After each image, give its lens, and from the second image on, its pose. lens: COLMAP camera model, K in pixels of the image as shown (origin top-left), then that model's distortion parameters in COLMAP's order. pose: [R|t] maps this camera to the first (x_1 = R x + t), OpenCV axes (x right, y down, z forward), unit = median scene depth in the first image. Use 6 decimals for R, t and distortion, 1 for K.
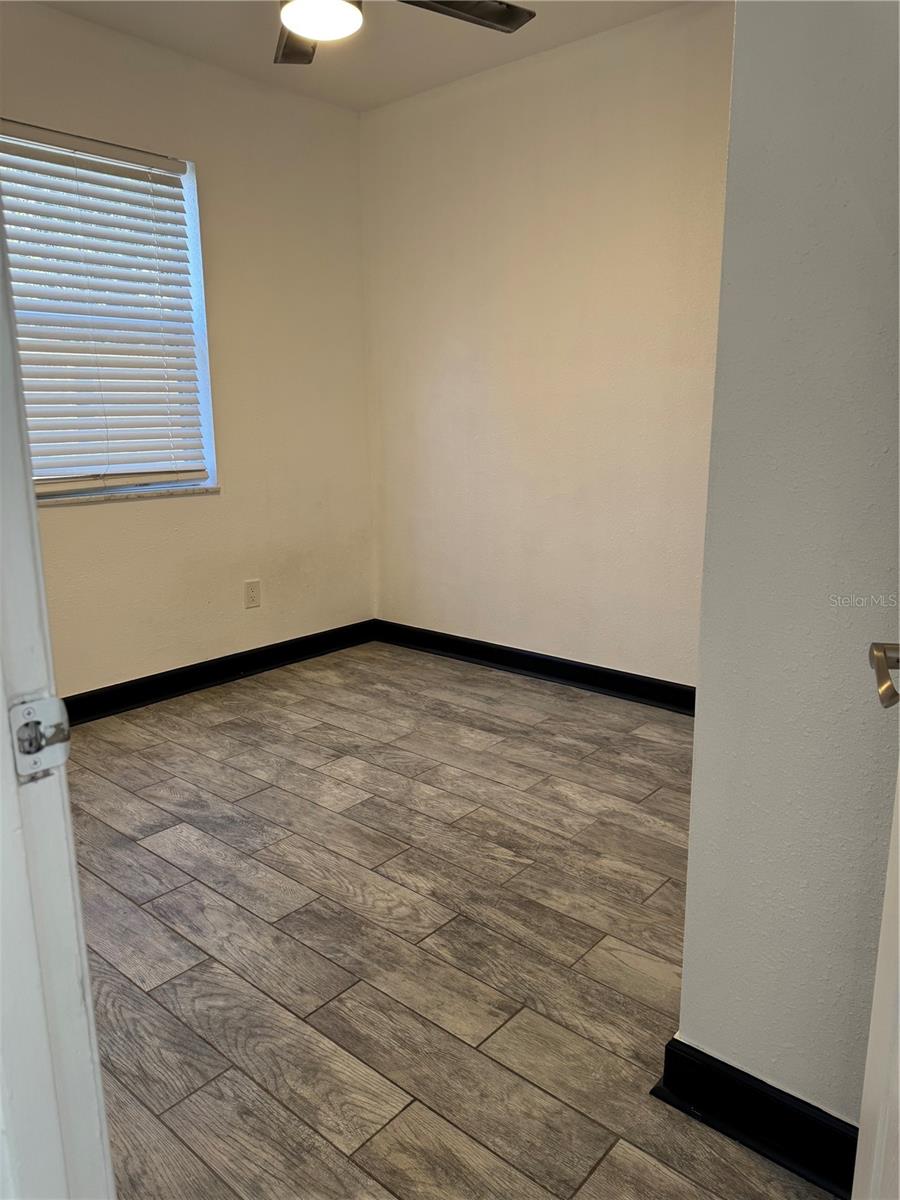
lens RADIAL K [[853.3, 0, 451.3], [0, 853.3, 600.3], [0, 0, 1]] dist [-0.005573, 0.003633]
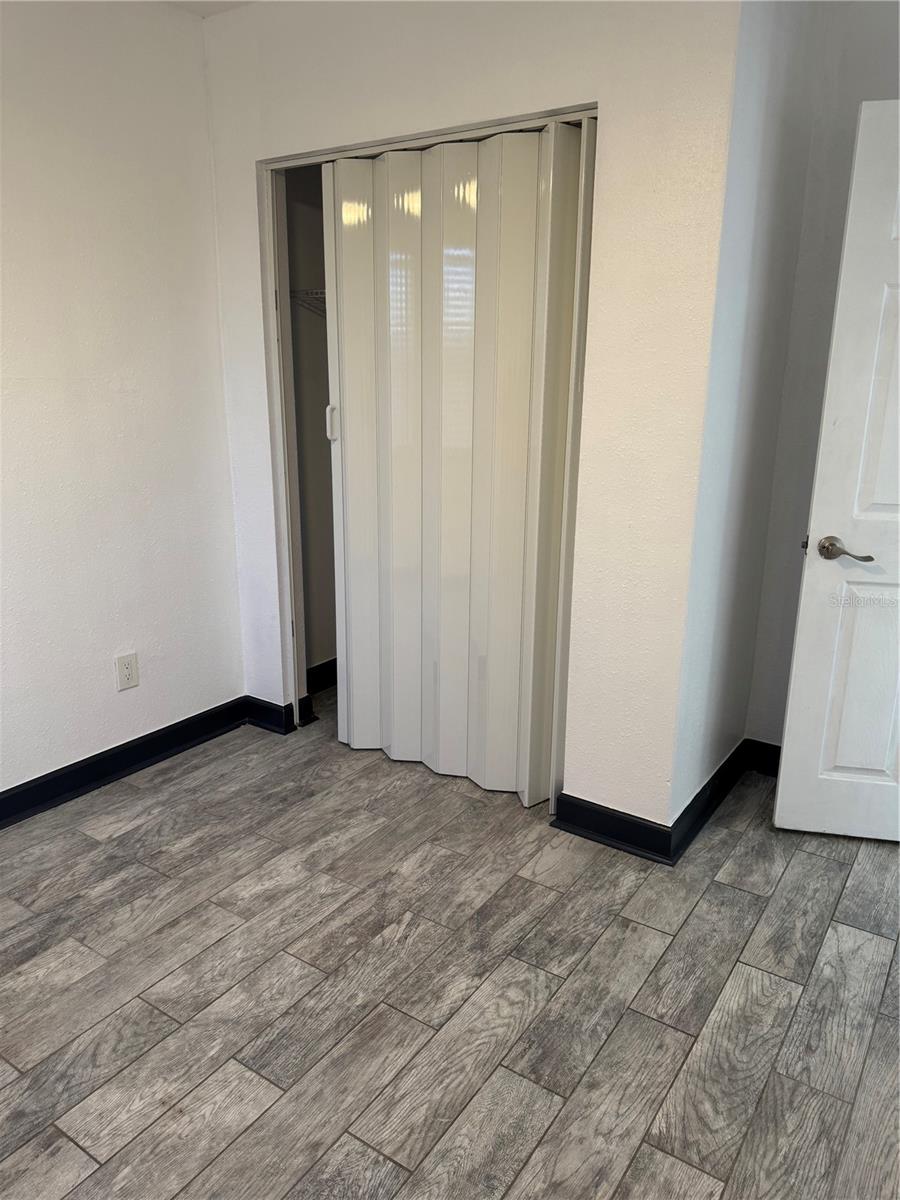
lens RADIAL K [[853.3, 0, 450.0], [0, 853.3, 598.9], [0, 0, 1]] dist [-0.005573, 0.003633]
pose [[-0.106624, -0.268702, 0.957304, -0.983097], [0.218786, 0.932855, 0.286208, -0.402770], [-0.969930, 0.239961, -0.040677, 1.142054]]
